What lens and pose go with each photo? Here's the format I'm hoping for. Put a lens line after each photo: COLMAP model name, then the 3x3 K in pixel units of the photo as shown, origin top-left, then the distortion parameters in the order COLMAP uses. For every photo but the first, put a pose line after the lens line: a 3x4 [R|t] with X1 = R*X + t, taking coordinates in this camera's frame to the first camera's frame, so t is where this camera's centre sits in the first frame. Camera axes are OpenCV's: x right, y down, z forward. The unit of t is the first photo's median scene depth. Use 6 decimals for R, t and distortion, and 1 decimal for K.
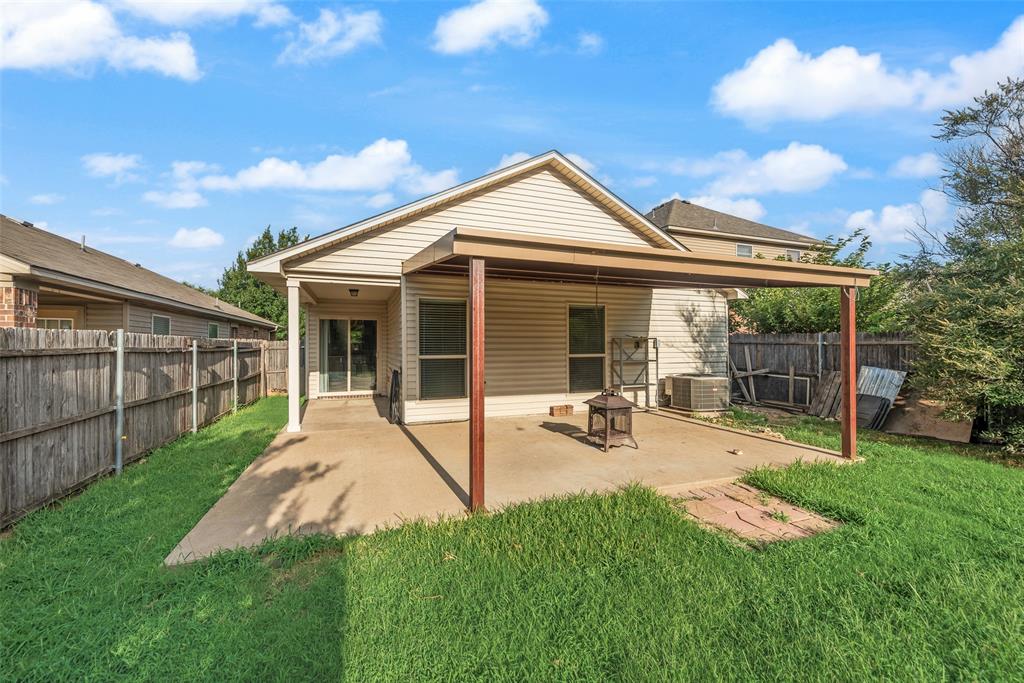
lens RADIAL K [[406.9, 0, 507.9], [0, 406.9, 342.0], [0, 0, 1]] dist [-0.000420, -0.000052]
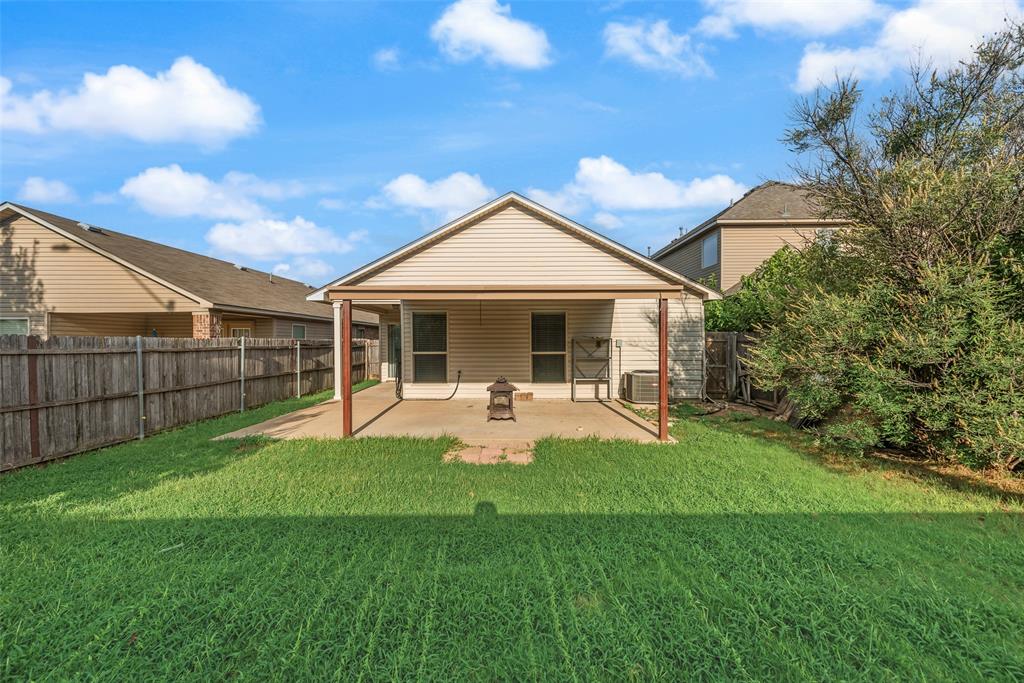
lens RADIAL K [[406.9, 0, 507.9], [0, 406.9, 342.0], [0, 0, 1]] dist [-0.000420, -0.000052]
pose [[0.931219, 0.000421, -0.364460, 0.602979], [0.004064, 0.999925, 0.011539, -0.016498], [0.364438, -0.012226, 0.931147, -0.208477]]
